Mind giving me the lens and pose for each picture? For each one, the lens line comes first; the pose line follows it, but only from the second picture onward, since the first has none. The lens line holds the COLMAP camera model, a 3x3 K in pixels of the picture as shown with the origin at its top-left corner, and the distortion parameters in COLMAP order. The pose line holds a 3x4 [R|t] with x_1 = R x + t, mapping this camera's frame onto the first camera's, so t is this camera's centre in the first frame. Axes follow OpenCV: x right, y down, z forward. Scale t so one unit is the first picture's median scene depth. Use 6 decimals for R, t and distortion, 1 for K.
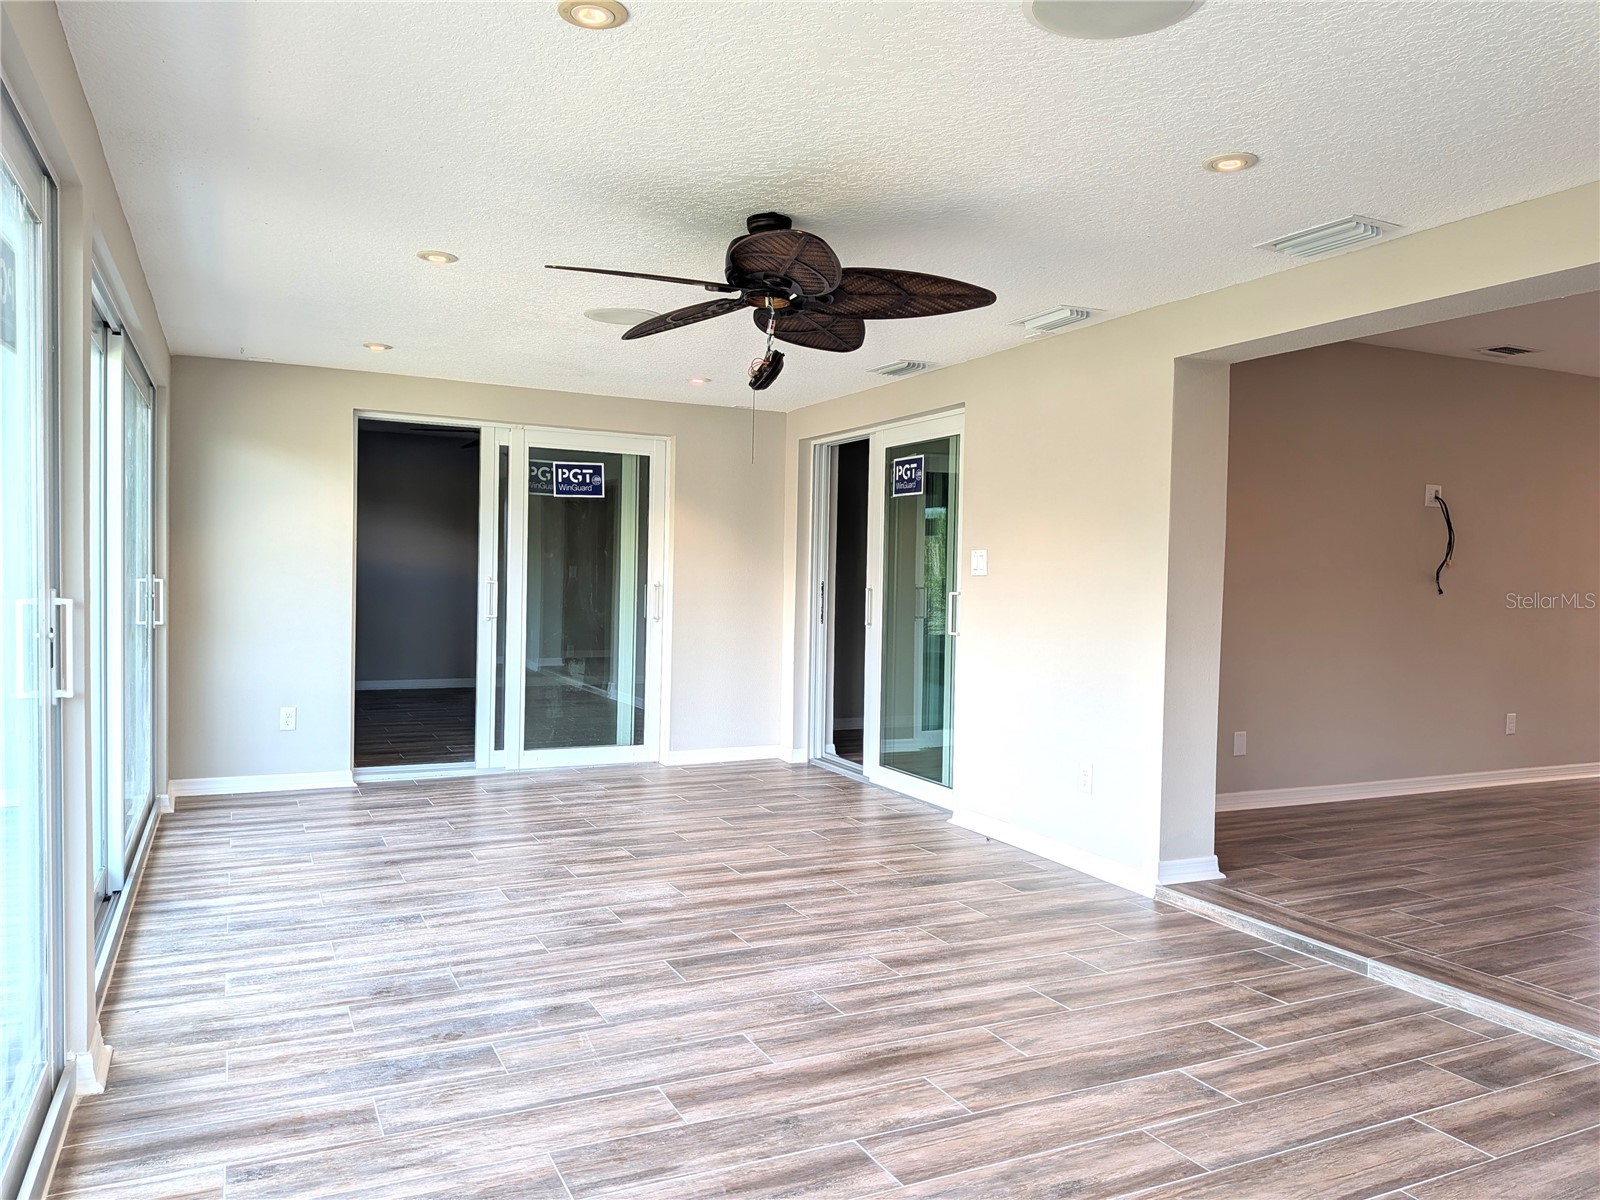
lens RADIAL K [[1145.0, 0, 766.8], [0, 1145.0, 596.0], [0, 0, 1]] dist [0.084405, -0.120993]
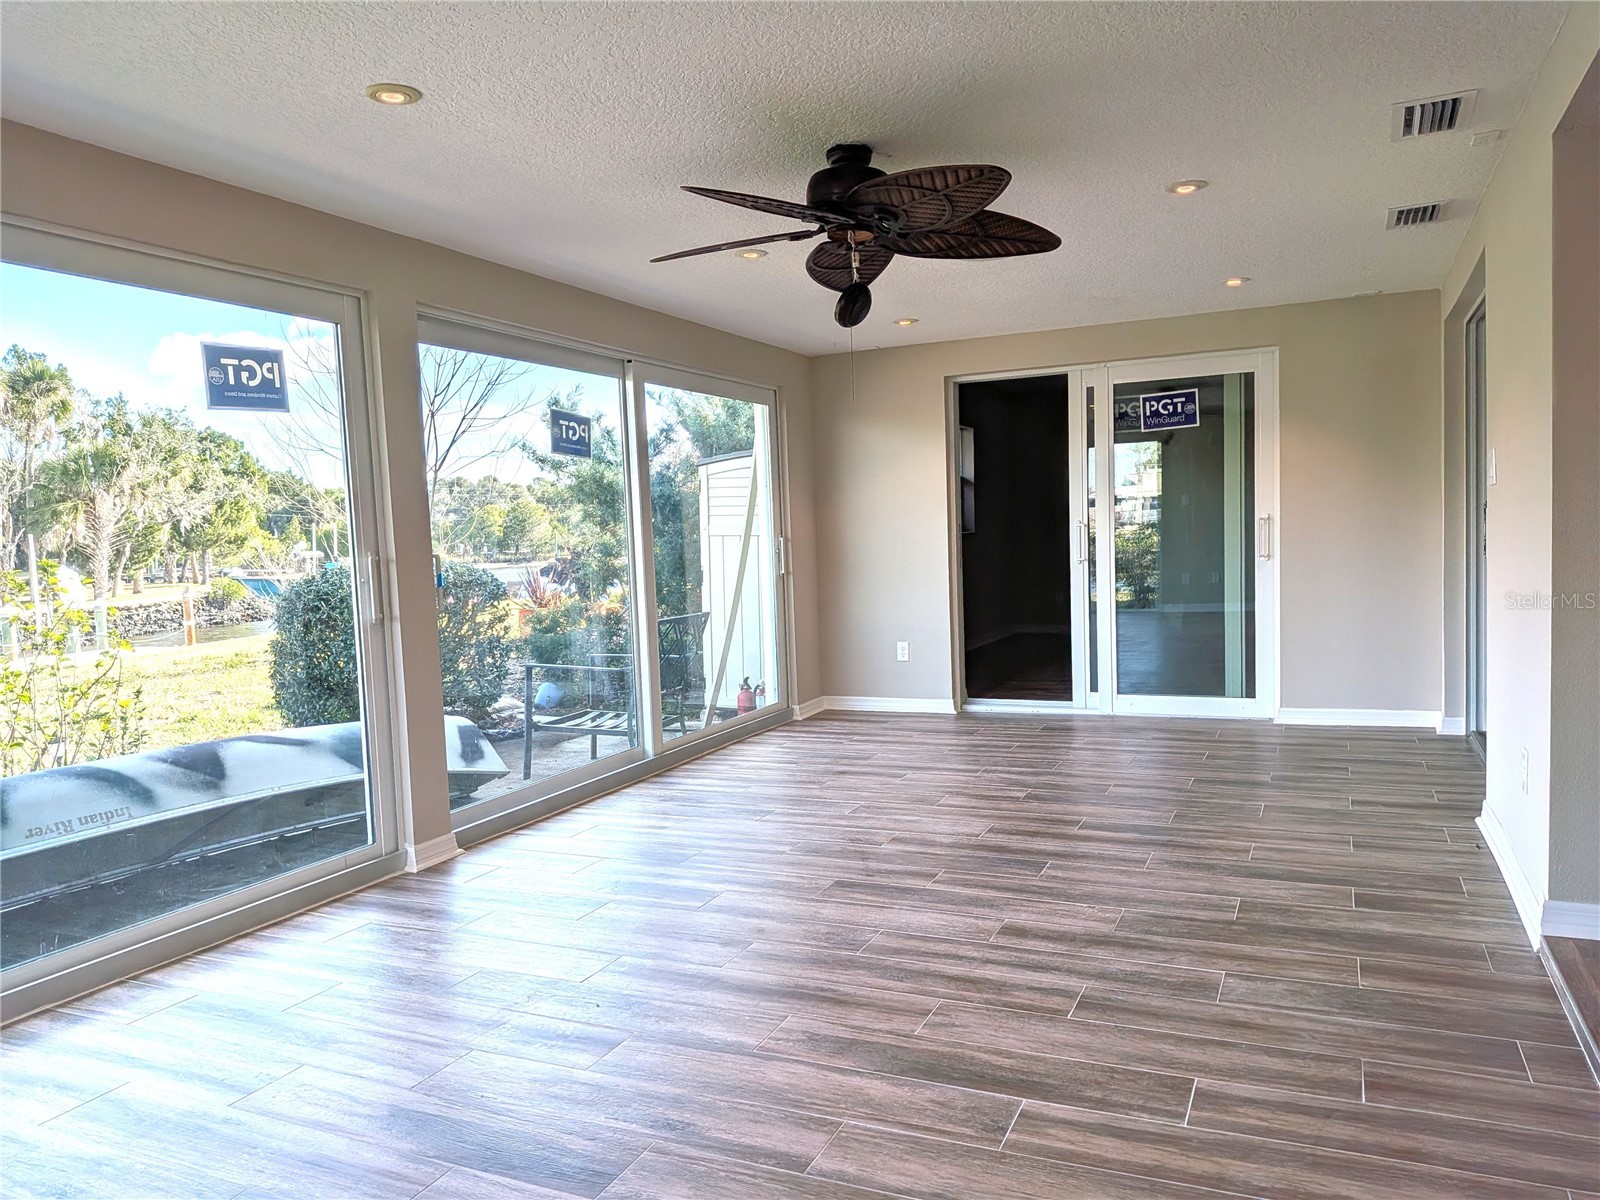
lens RADIAL K [[1144.7, 0, 800.0], [0, 1144.7, 600.0], [0, 0, 1]] dist [0.073765, -0.093377]
pose [[0.647498, 0.002014, -0.762064, 0.591247], [0.033699, 0.998943, 0.031273, 0.021957], [0.761321, -0.045930, 0.646746, 0.259222]]
